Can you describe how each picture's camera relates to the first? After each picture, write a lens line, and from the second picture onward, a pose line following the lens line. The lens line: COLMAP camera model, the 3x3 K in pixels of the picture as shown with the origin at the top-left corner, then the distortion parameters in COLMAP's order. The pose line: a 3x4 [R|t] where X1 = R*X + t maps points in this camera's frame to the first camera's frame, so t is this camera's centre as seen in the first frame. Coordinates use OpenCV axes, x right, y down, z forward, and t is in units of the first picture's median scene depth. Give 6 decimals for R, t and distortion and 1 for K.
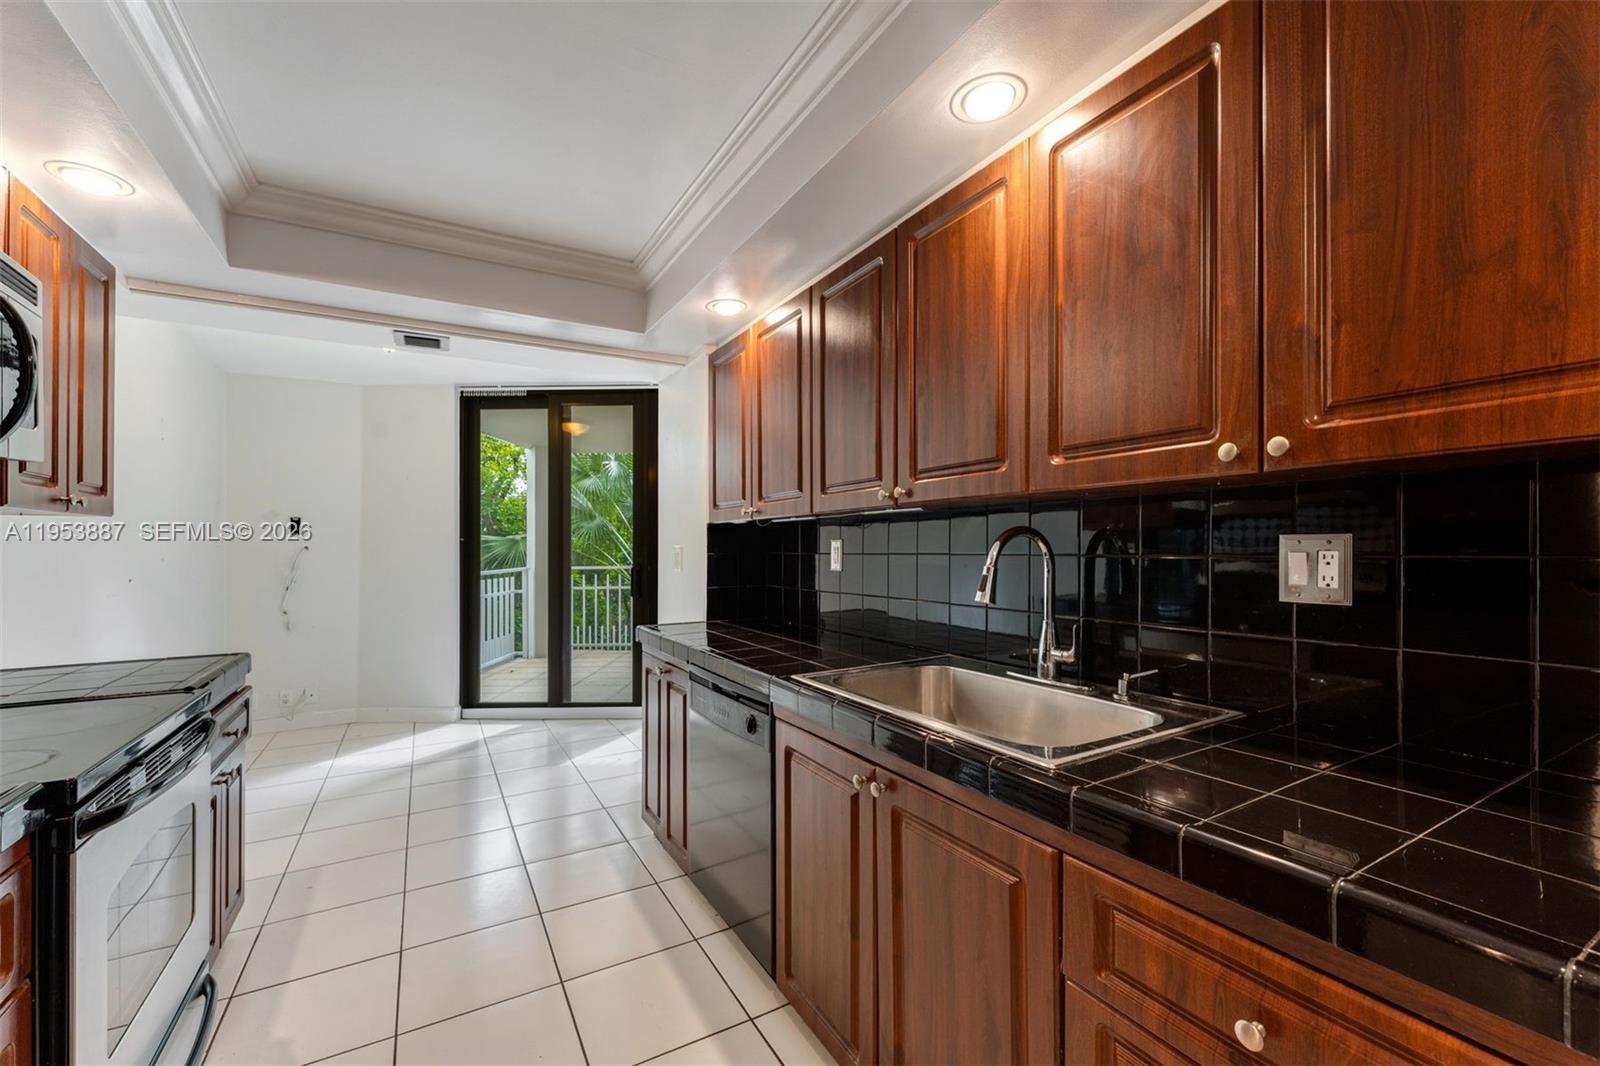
lens RADIAL K [[644.7, 0, 791.1], [0, 644.7, 544.8], [0, 0, 1]] dist [0.011773, -0.004986]
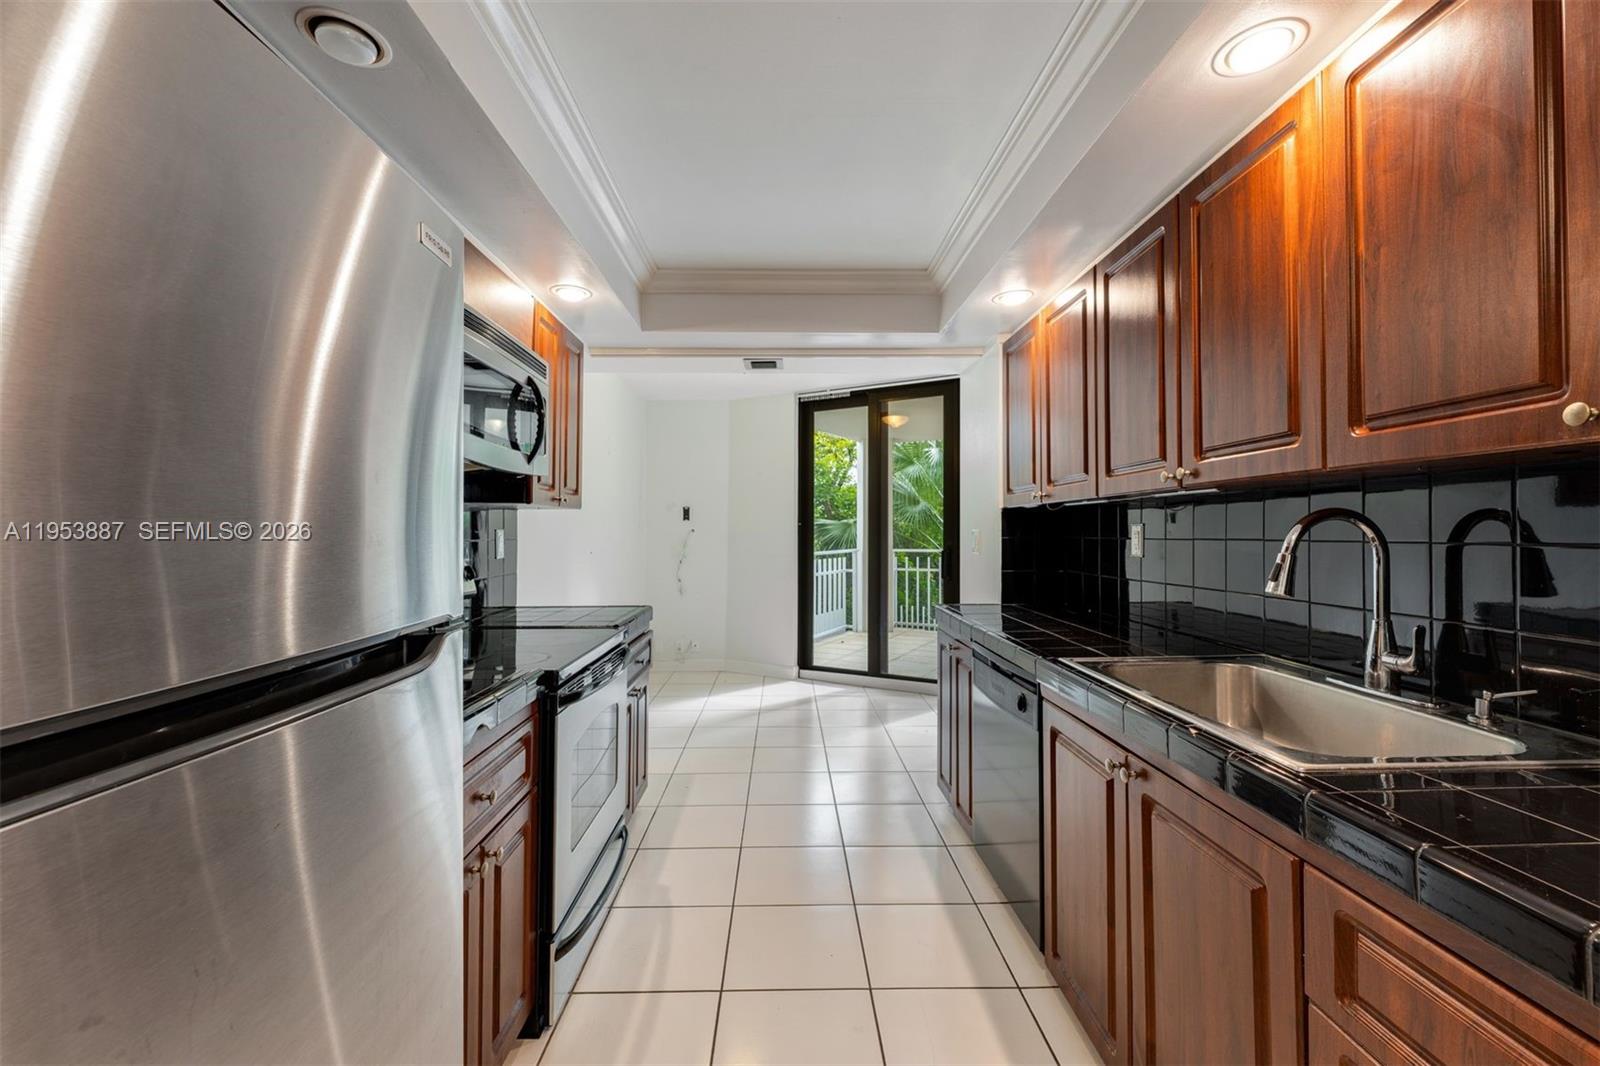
lens RADIAL K [[650.3, 0, 798.9], [0, 650.3, 514.5], [0, 0, 1]] dist [0.019042, 0.000053]
pose [[0.881104, -0.008955, -0.472838, 0.124845], [-0.001152, 0.999777, -0.021081, -0.000618], [0.472921, 0.019120, 0.880897, -0.099945]]
